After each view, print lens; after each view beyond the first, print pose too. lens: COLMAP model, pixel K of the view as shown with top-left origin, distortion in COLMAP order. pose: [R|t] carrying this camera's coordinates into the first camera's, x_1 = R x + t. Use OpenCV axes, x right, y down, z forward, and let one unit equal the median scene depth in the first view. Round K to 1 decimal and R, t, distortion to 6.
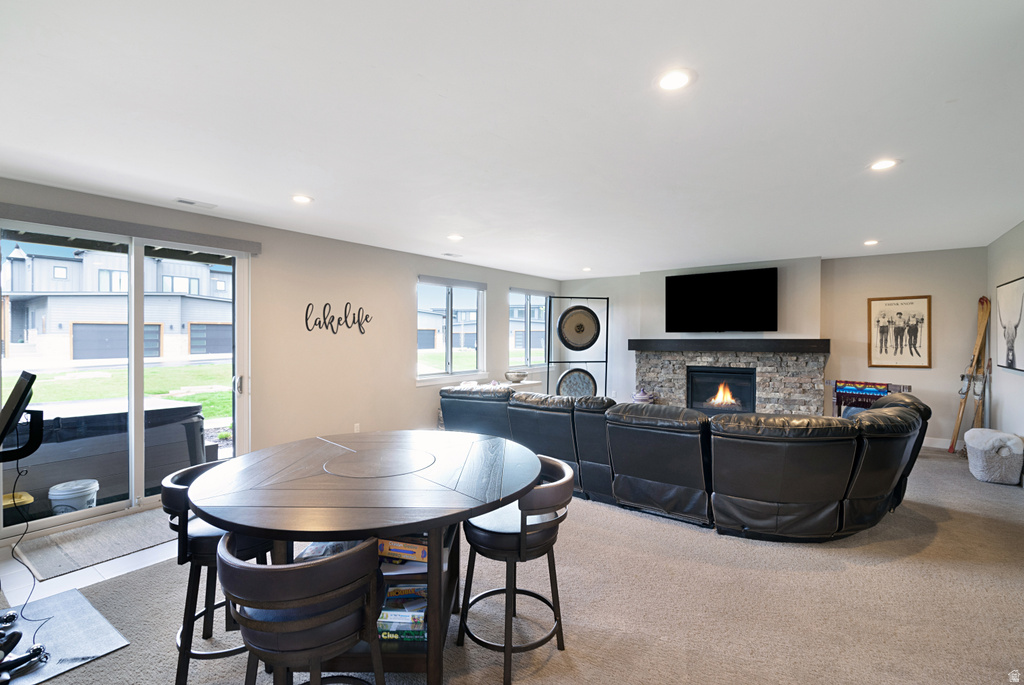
lens RADIAL K [[465.0, 0, 514.0], [0, 465.0, 335.9], [0, 0, 1]] dist [-0.005151, -0.000113]
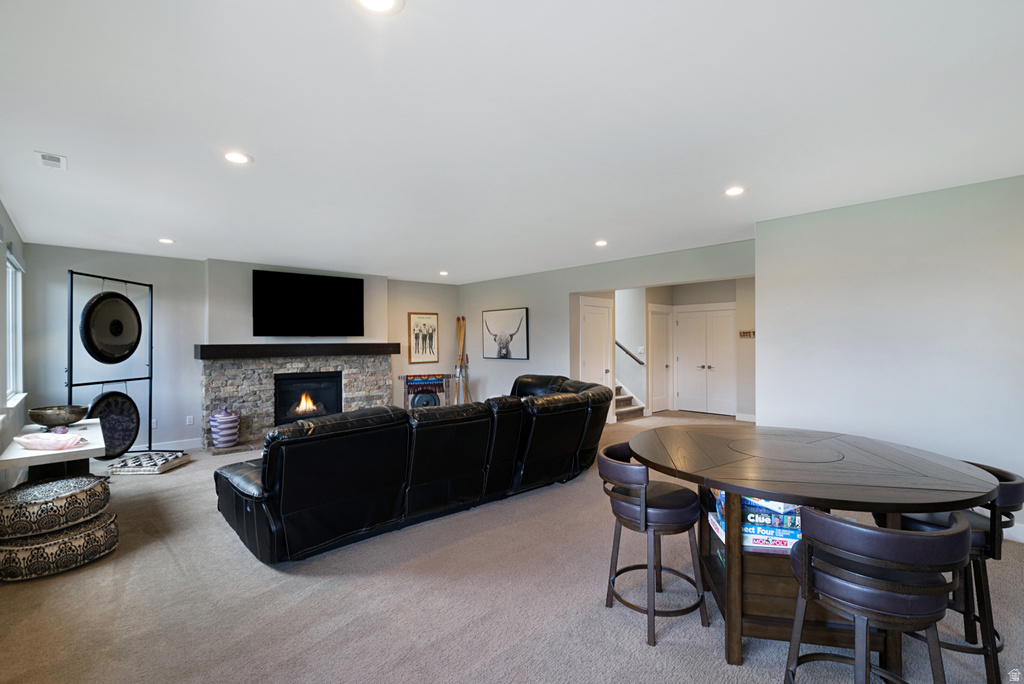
lens RADIAL K [[465.0, 0, 514.0], [0, 465.0, 335.4], [0, 0, 1]] dist [-0.005151, -0.000113]
pose [[0.187183, 0.012600, 0.982244, -0.462956], [-0.000471, 0.999919, -0.012737, 0.001898], [-0.982325, 0.001921, 0.187174, 0.430877]]
